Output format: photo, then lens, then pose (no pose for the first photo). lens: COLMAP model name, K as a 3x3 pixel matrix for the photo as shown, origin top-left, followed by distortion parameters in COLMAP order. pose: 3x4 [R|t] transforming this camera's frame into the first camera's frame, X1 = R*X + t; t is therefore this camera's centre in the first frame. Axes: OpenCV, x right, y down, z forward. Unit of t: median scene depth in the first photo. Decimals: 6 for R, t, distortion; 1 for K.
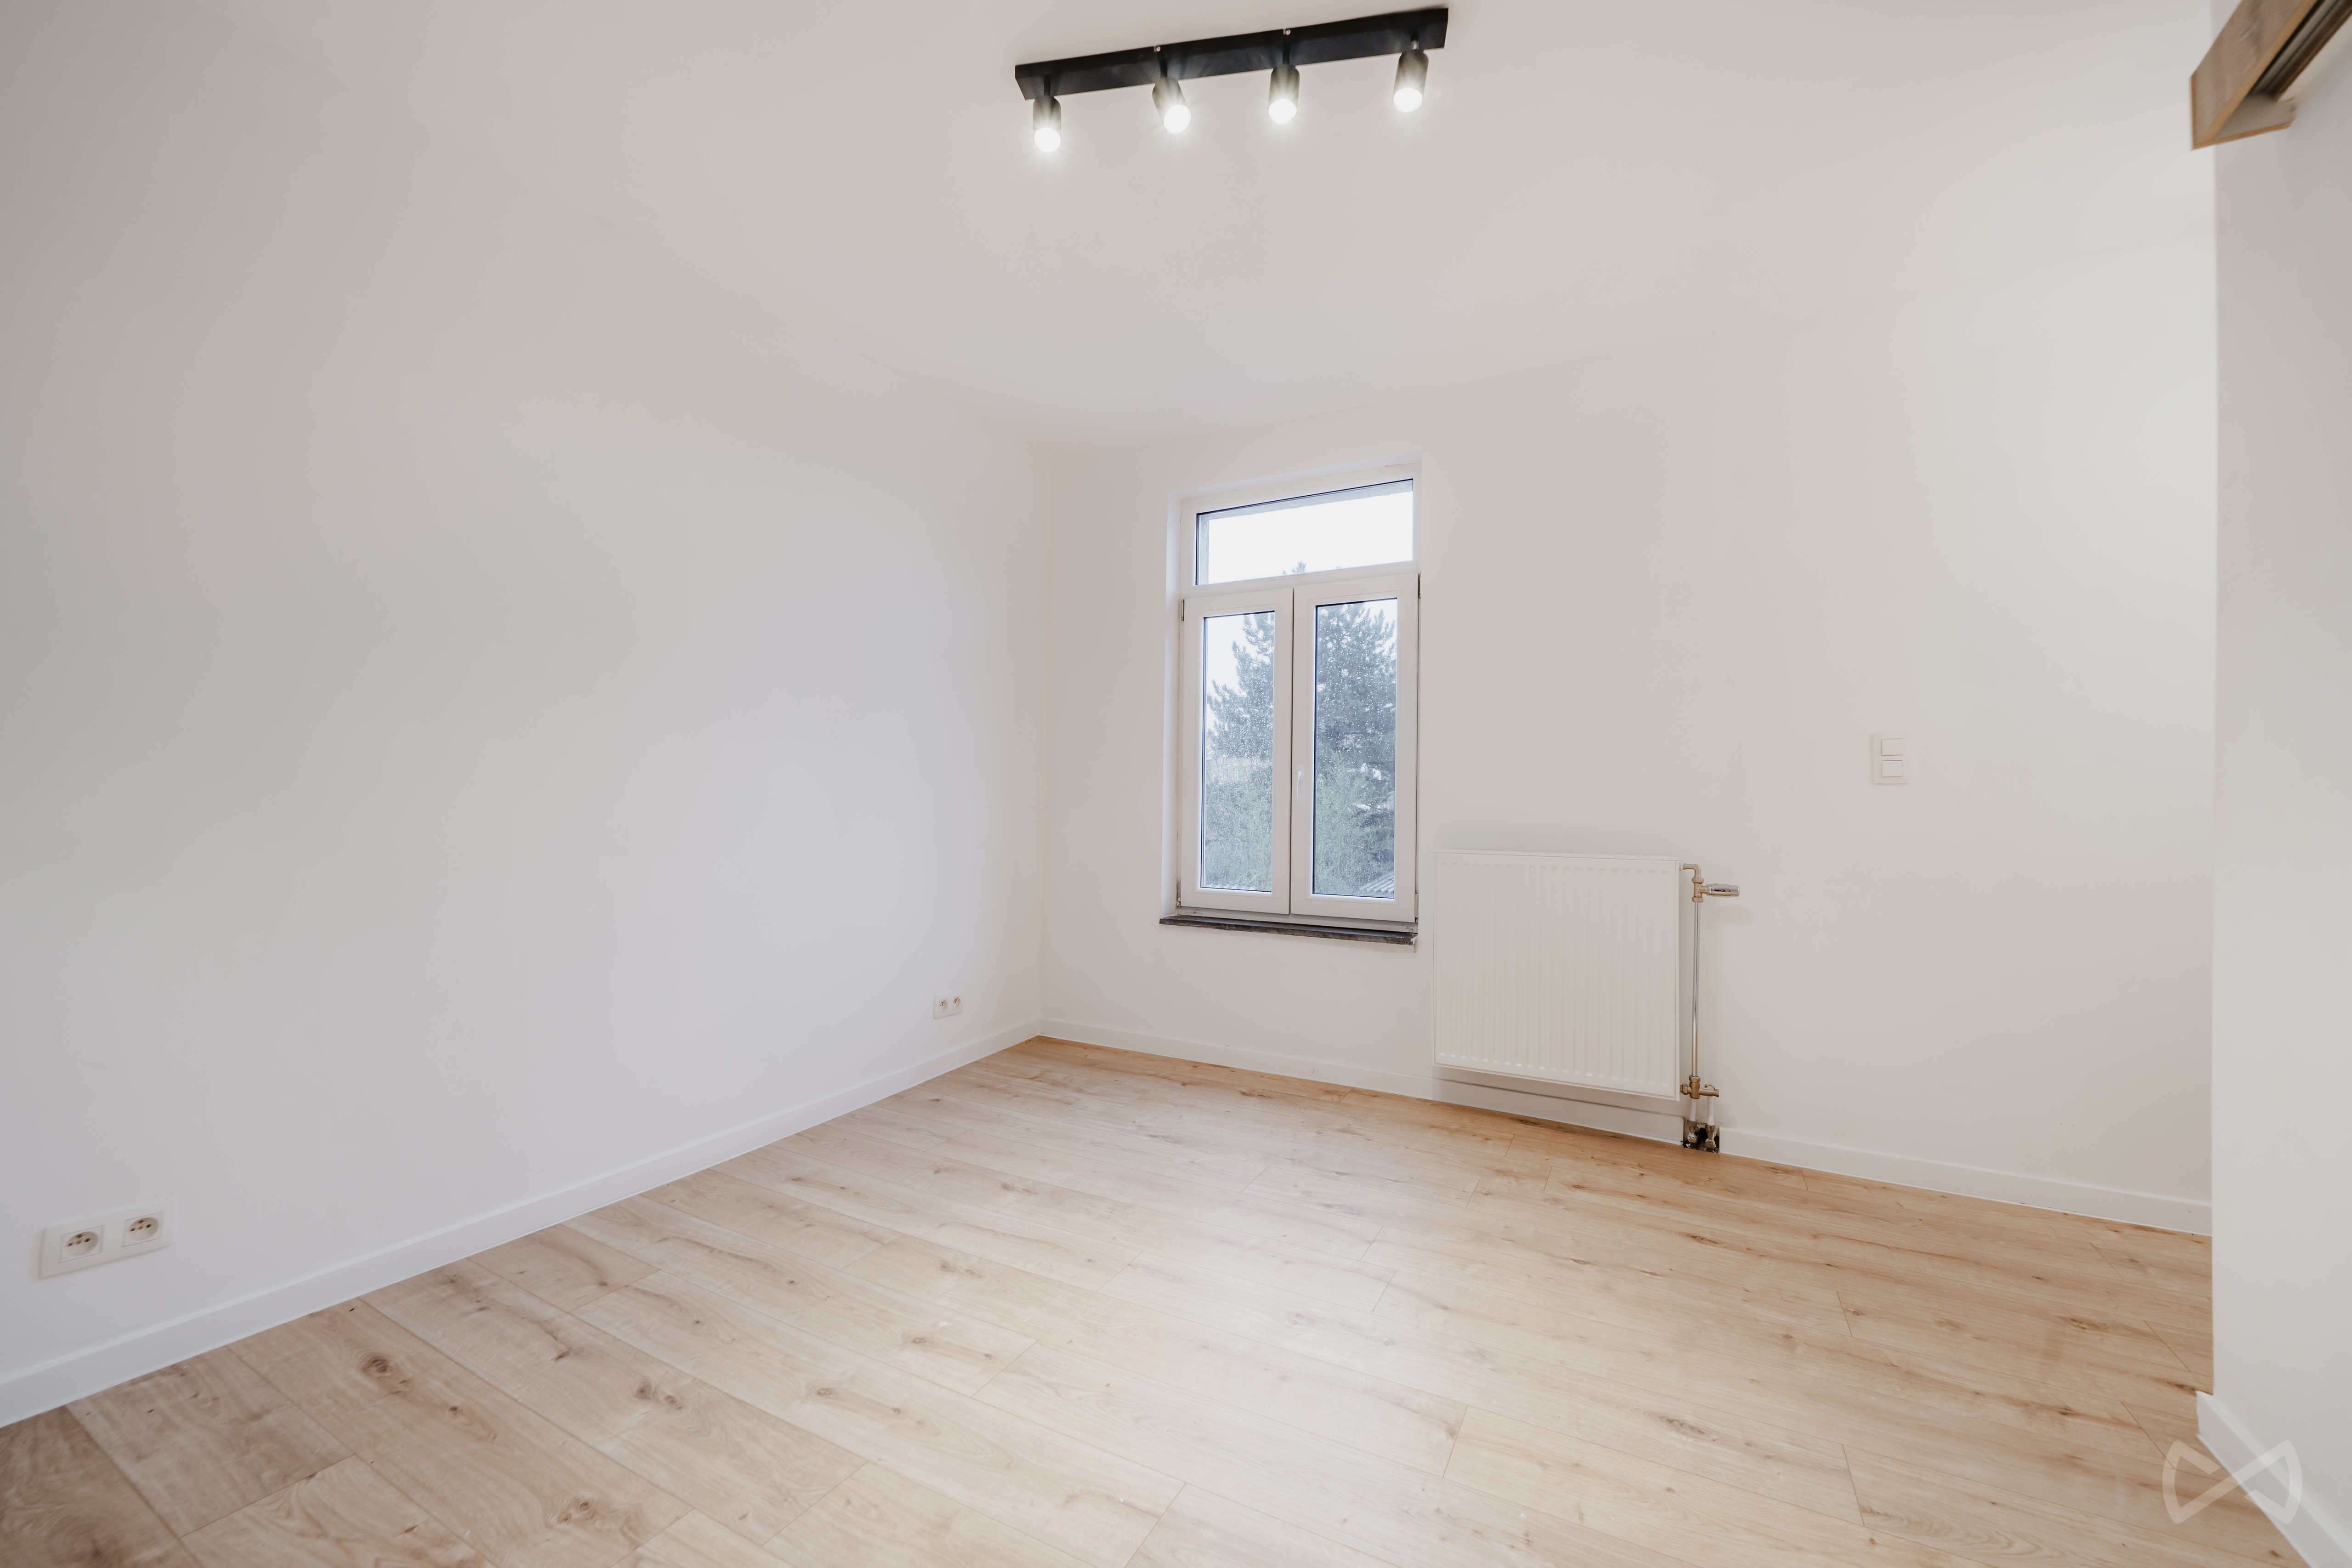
lens RADIAL K [[923.7, 0, 1161.8], [0, 923.7, 800.1], [0, 0, 1]] dist [-0.000942, -0.000073]
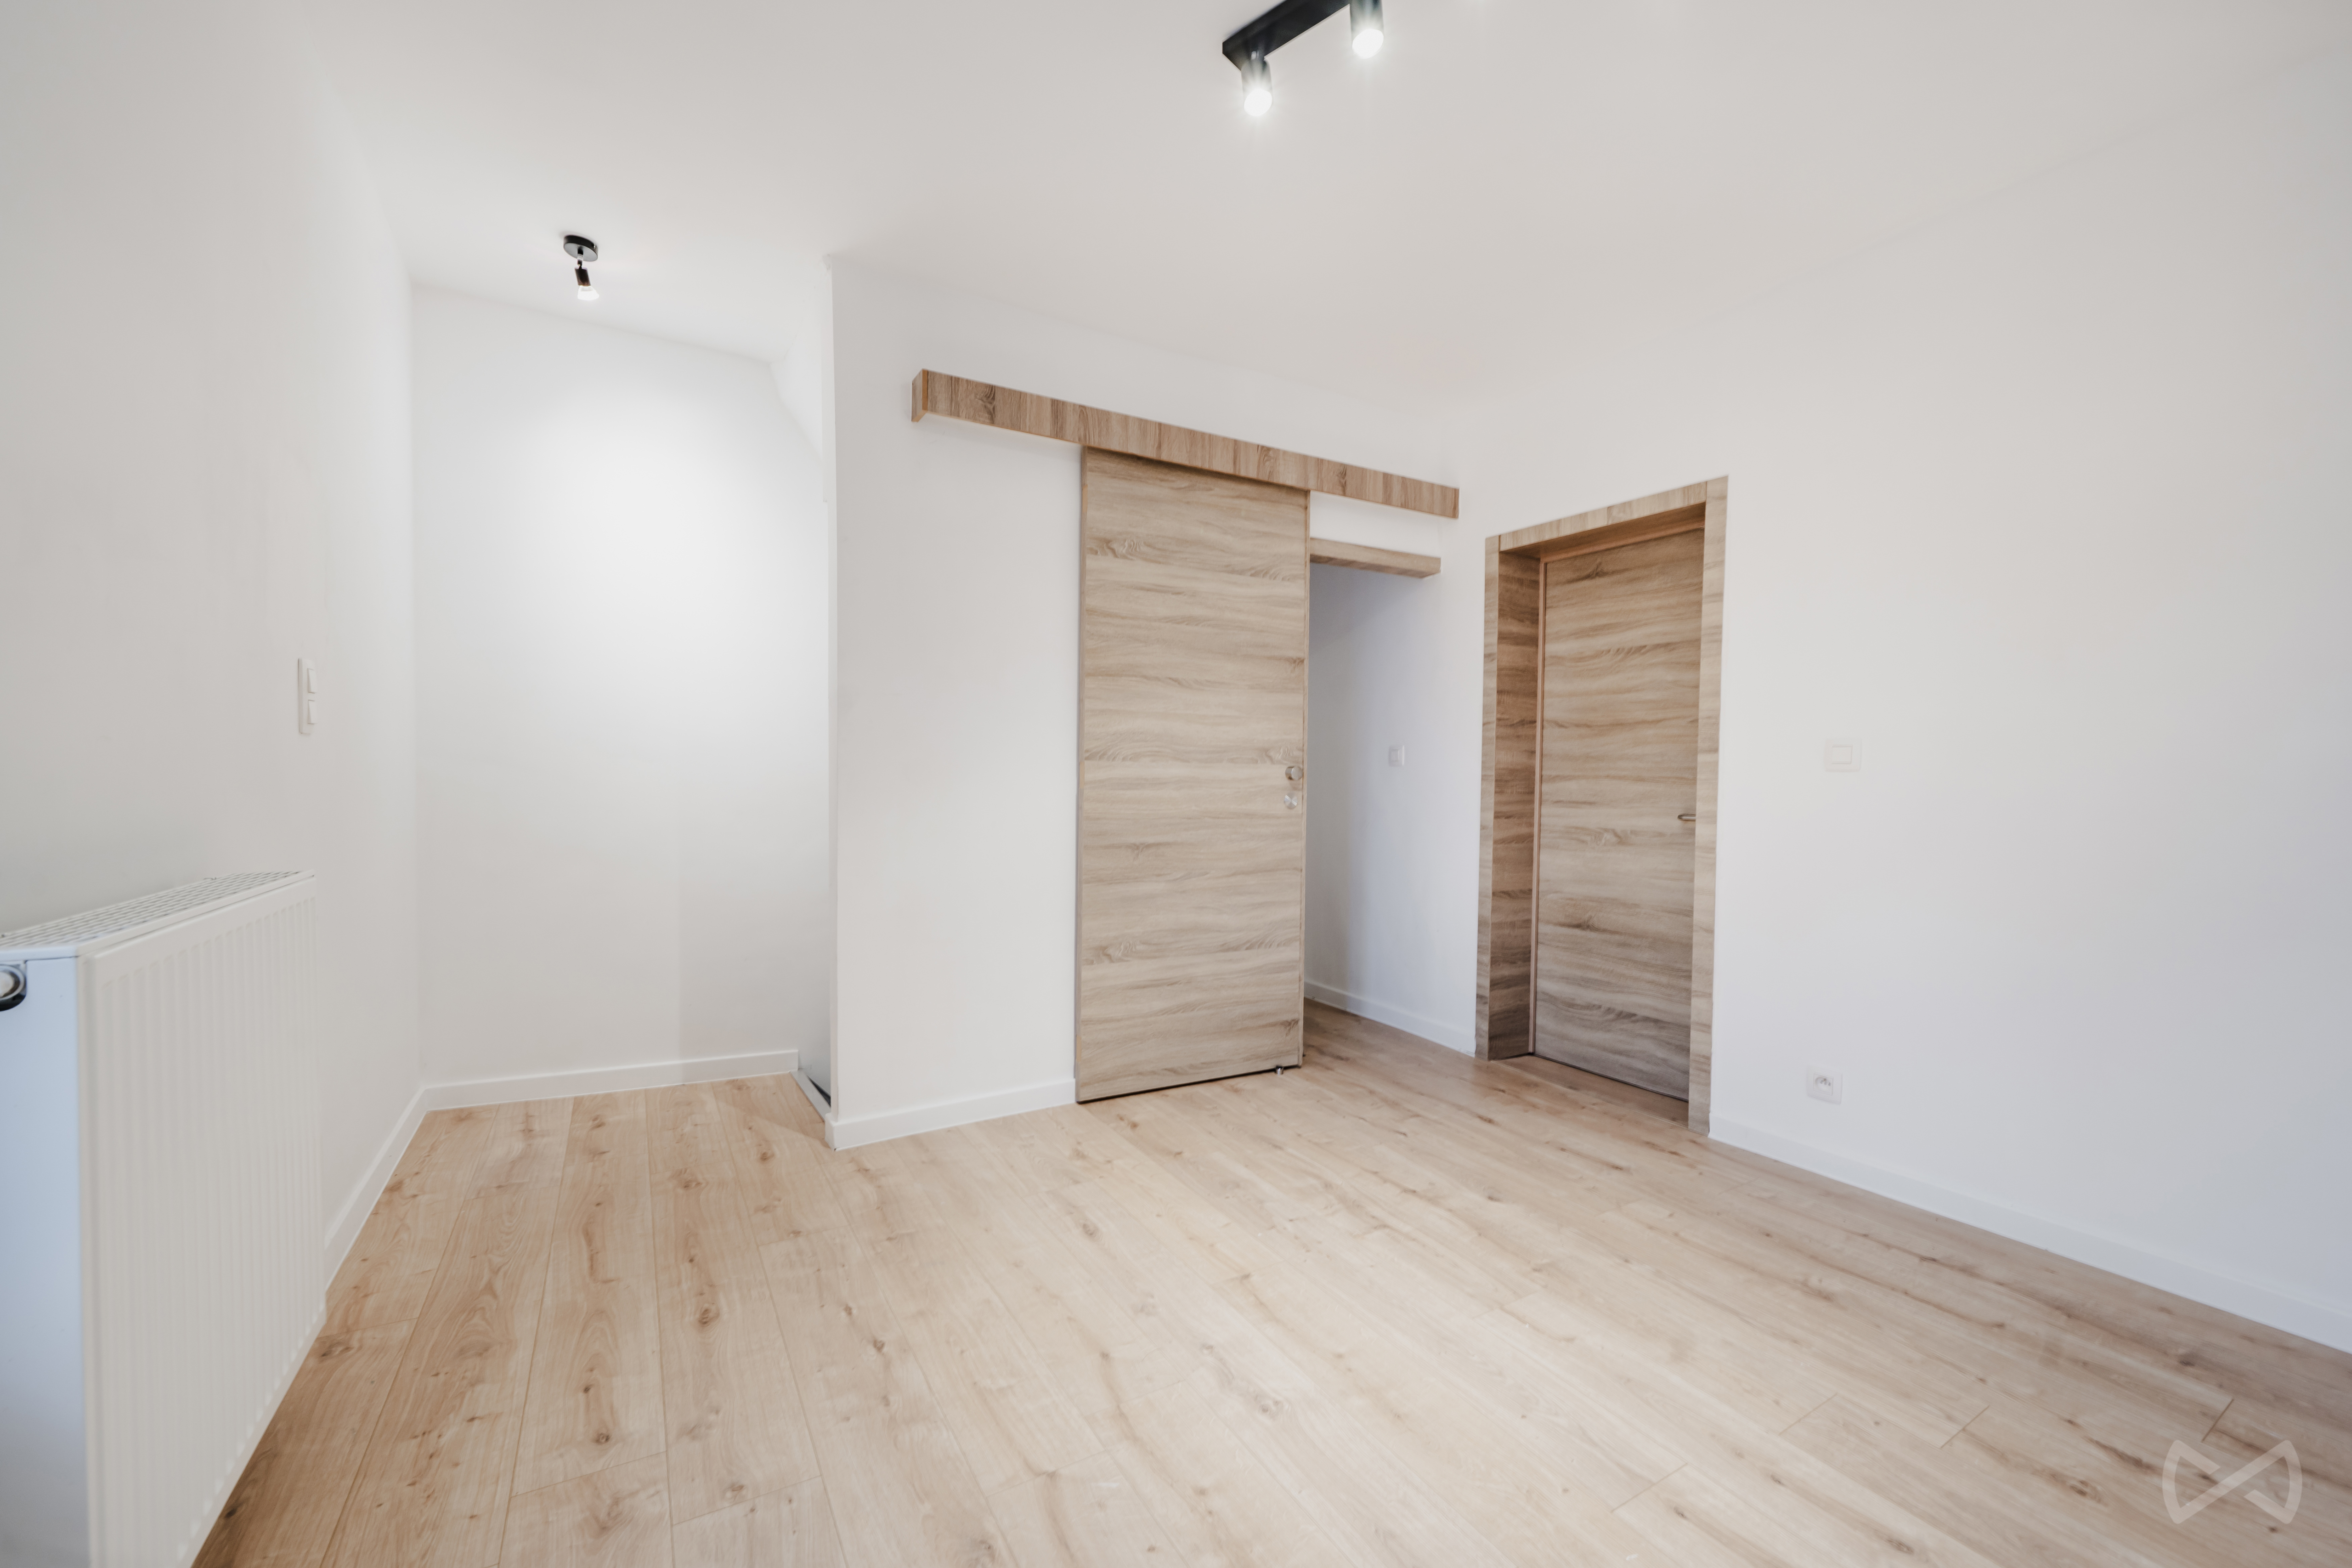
lens RADIAL K [[923.7, 0, 1161.8], [0, 923.7, 800.1], [0, 0, 1]] dist [-0.000942, -0.000073]
pose [[-0.862123, -0.037477, 0.505311, -0.170210], [-0.026135, 0.999222, 0.029520, -0.008744], [-0.506024, 0.012244, -0.862432, 1.762245]]
